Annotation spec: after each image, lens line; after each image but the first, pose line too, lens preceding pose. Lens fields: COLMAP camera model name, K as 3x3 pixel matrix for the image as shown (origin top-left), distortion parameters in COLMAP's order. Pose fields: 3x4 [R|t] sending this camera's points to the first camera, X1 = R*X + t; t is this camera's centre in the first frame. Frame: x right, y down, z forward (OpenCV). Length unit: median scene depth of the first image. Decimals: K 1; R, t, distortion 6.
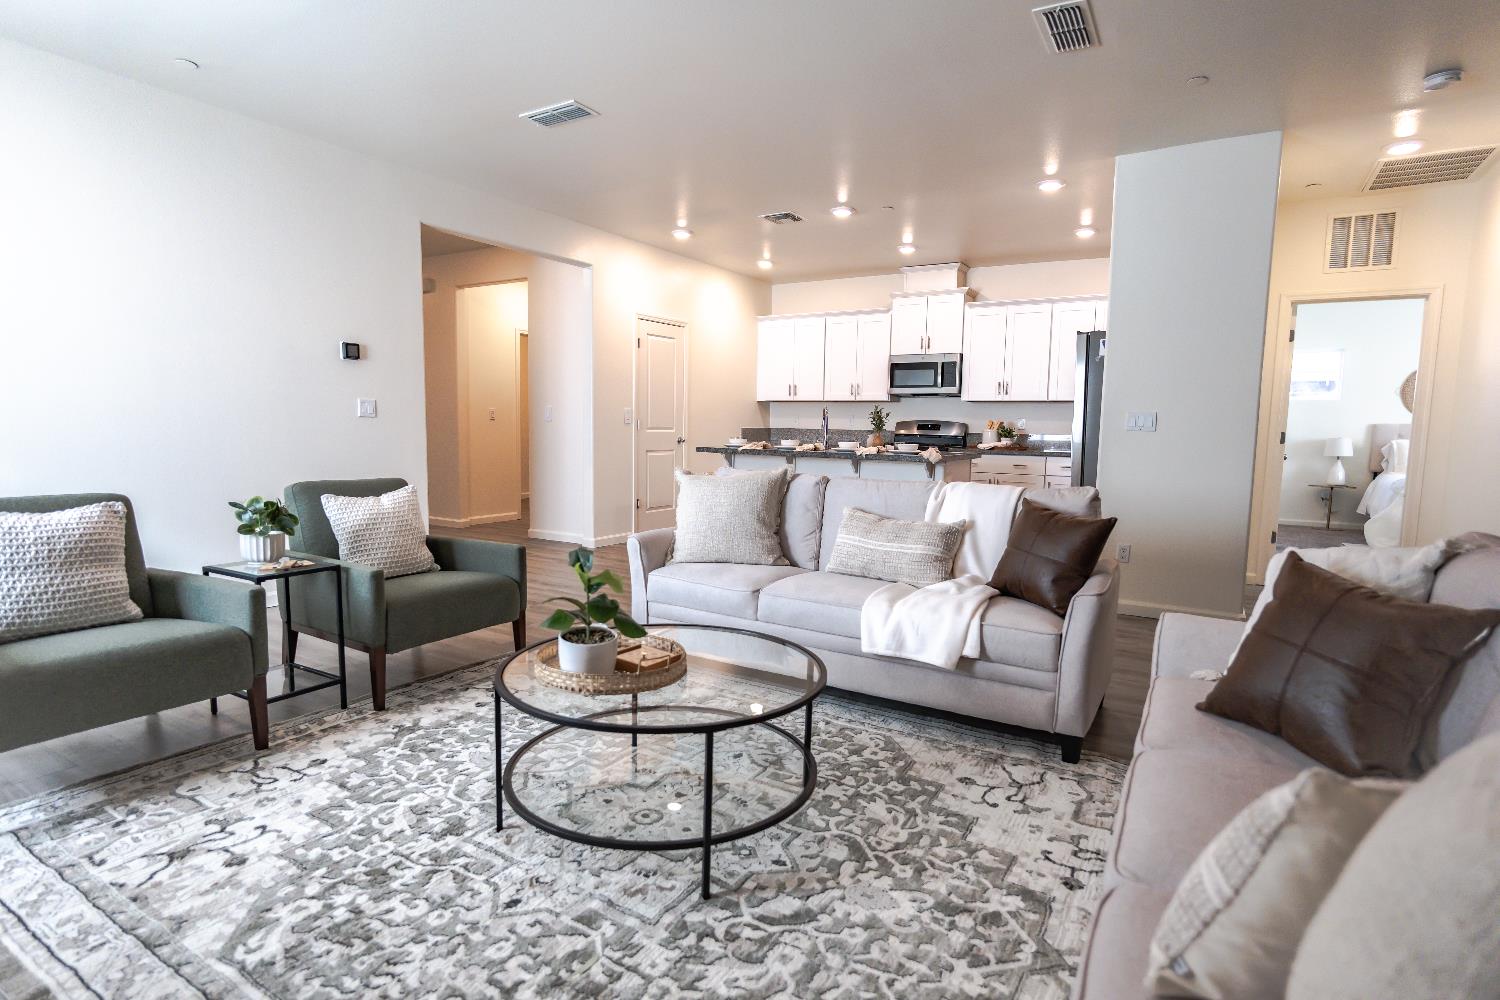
lens RADIAL K [[771.7, 0, 750.0], [0, 771.7, 500.0], [0, 0, 1]] dist [-0.000407, 0.000123]
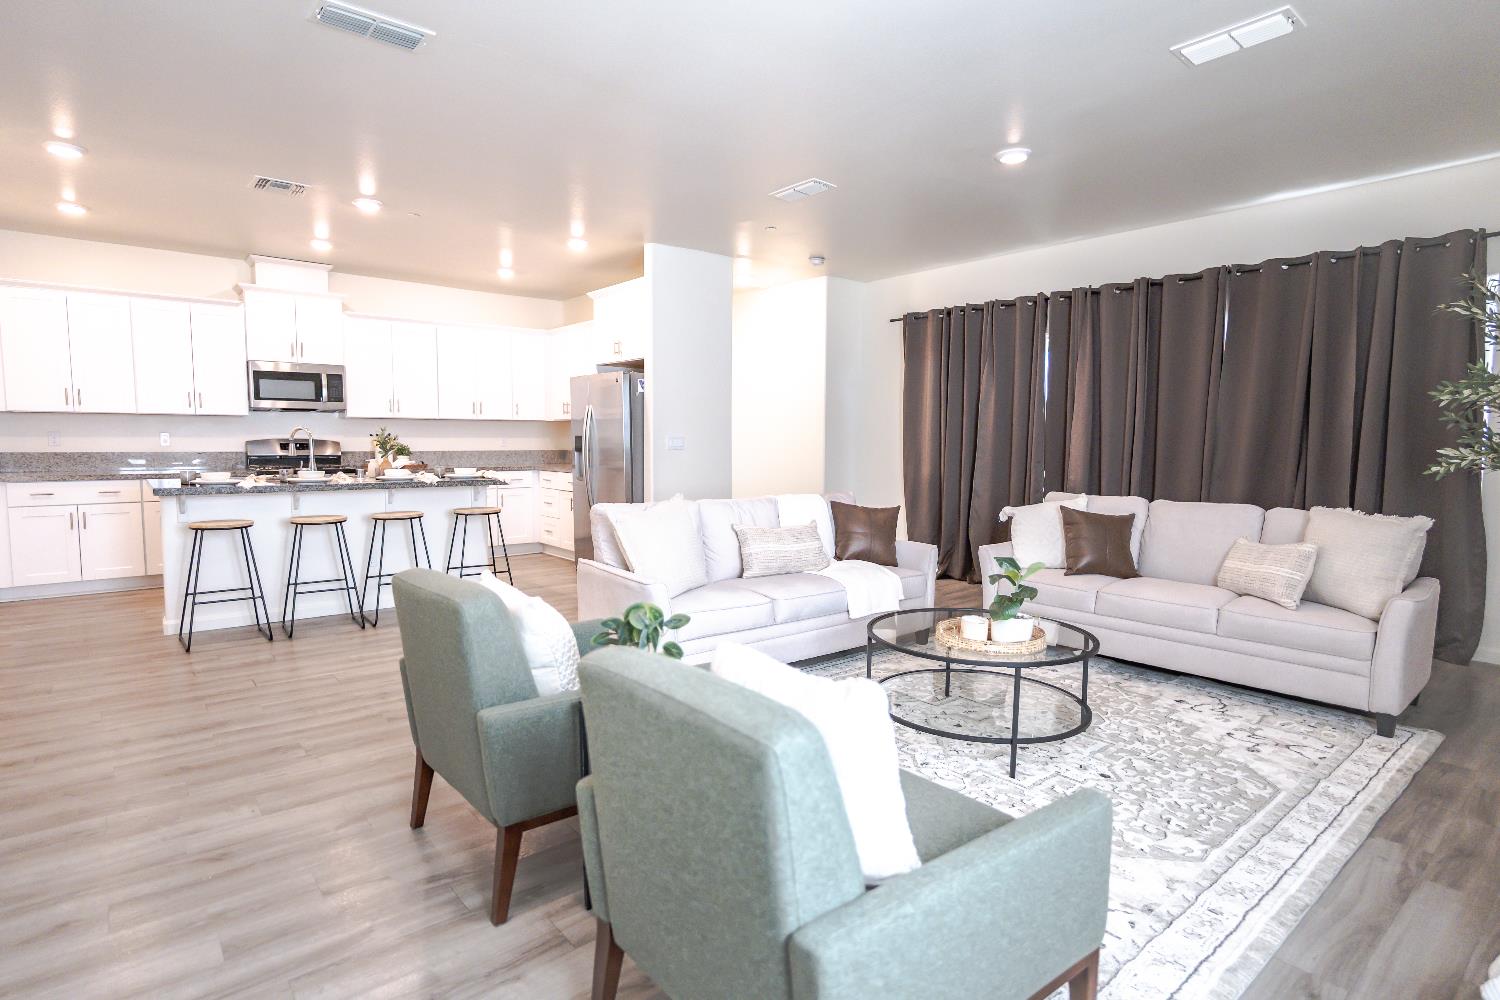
lens RADIAL K [[771.7, 0, 750.0], [0, 771.7, 500.0], [0, 0, 1]] dist [-0.000407, 0.000123]
pose [[0.323711, -0.093508, 0.941524, -0.444951], [0.093199, 0.993416, 0.066618, -0.047512], [-0.941555, 0.066184, 0.330294, 0.252885]]
